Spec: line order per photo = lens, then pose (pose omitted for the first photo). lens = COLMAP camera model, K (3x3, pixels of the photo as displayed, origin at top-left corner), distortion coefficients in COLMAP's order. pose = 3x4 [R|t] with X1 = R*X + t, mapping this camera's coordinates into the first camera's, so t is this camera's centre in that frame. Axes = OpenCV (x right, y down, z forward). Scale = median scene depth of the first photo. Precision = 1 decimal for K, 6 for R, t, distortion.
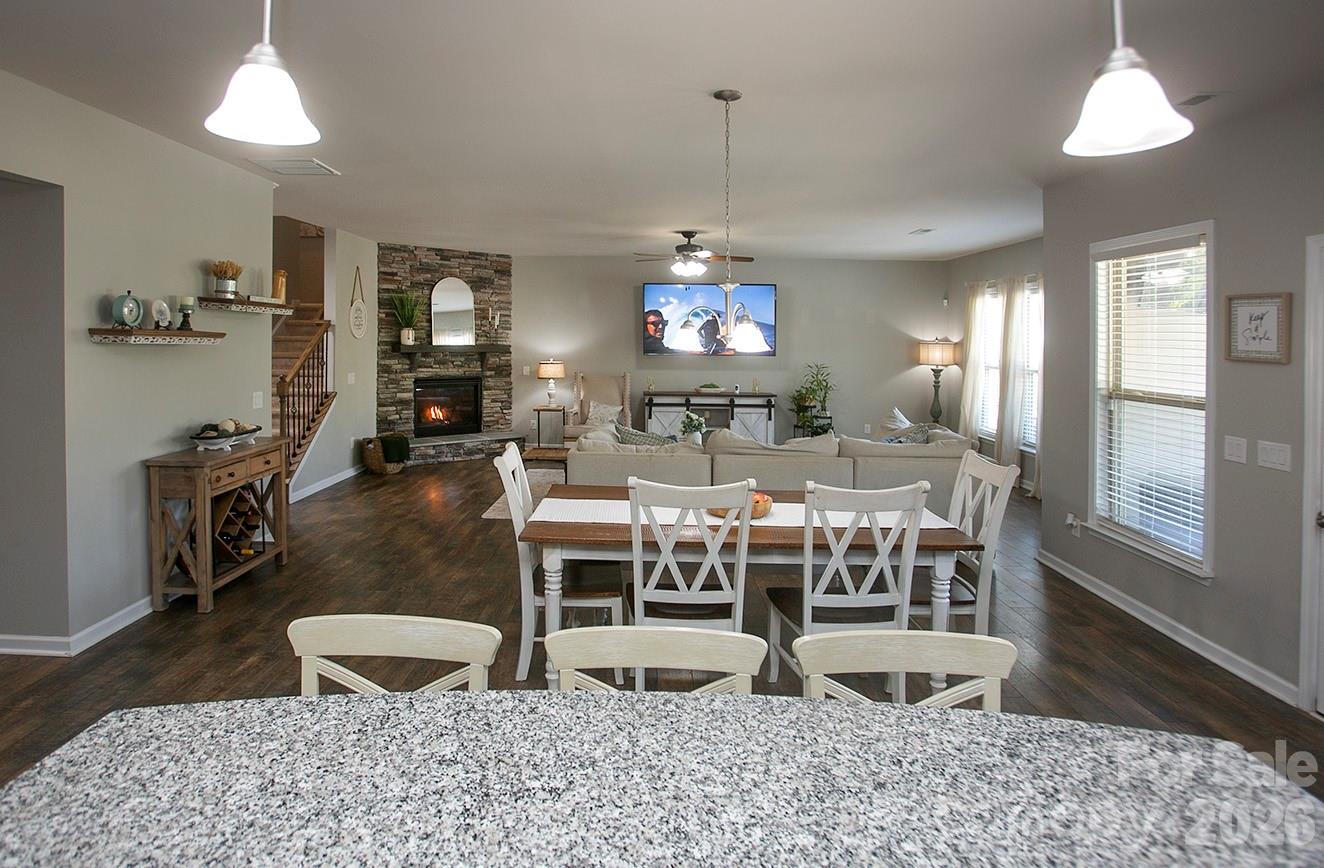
lens RADIAL K [[678.4, 0, 549.6], [0, 678.4, 335.8], [0, 0, 1]] dist [-0.000640, 0.000266]
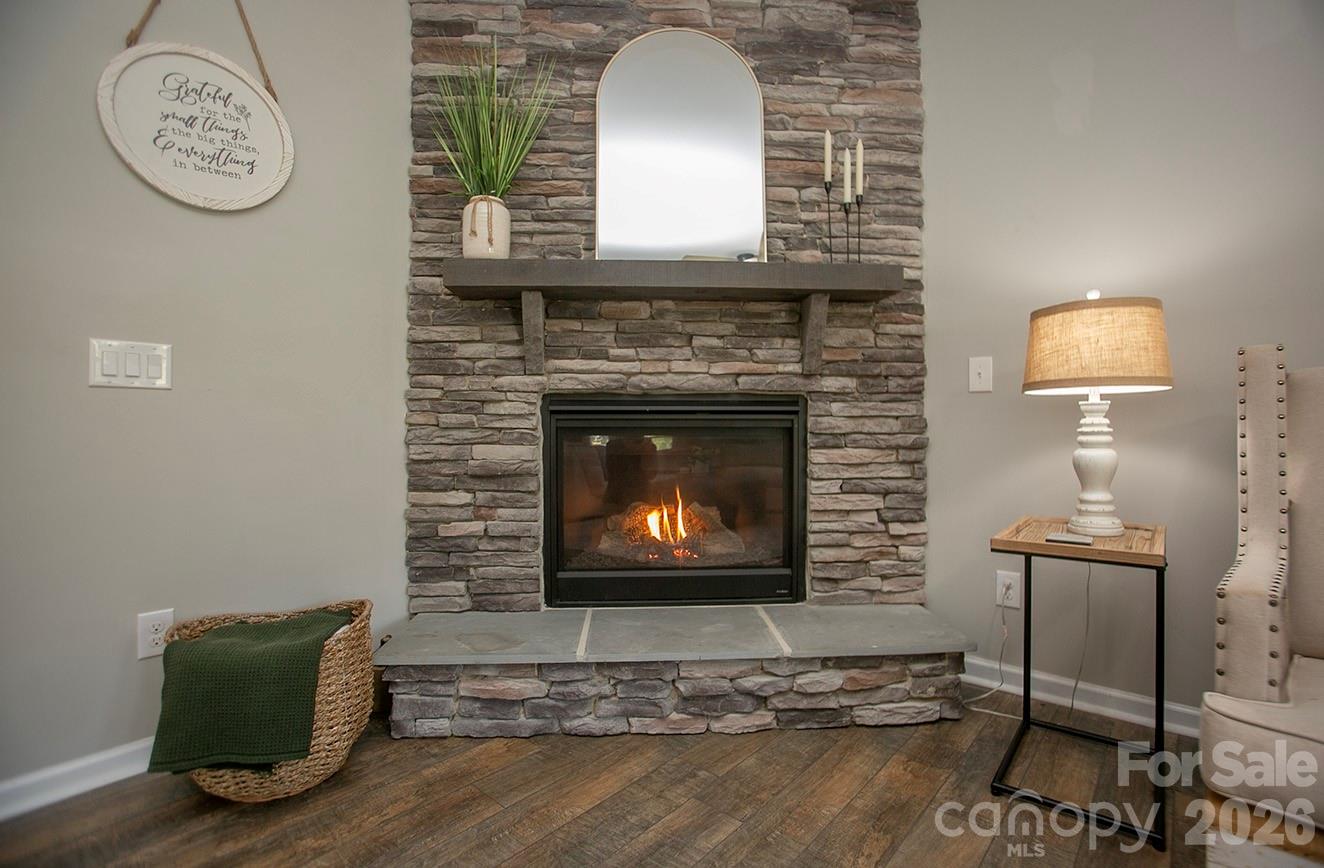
lens RADIAL K [[591.0, 0, 802.9], [0, 591.0, 427.0], [0, 0, 1]] dist [-0.050580, 0.000098]
pose [[0.892849, -0.002194, -0.450351, 0.005449], [0.002224, 0.999997, -0.000462, 0.077025], [0.450351, -0.000589, 0.892851, 0.837515]]
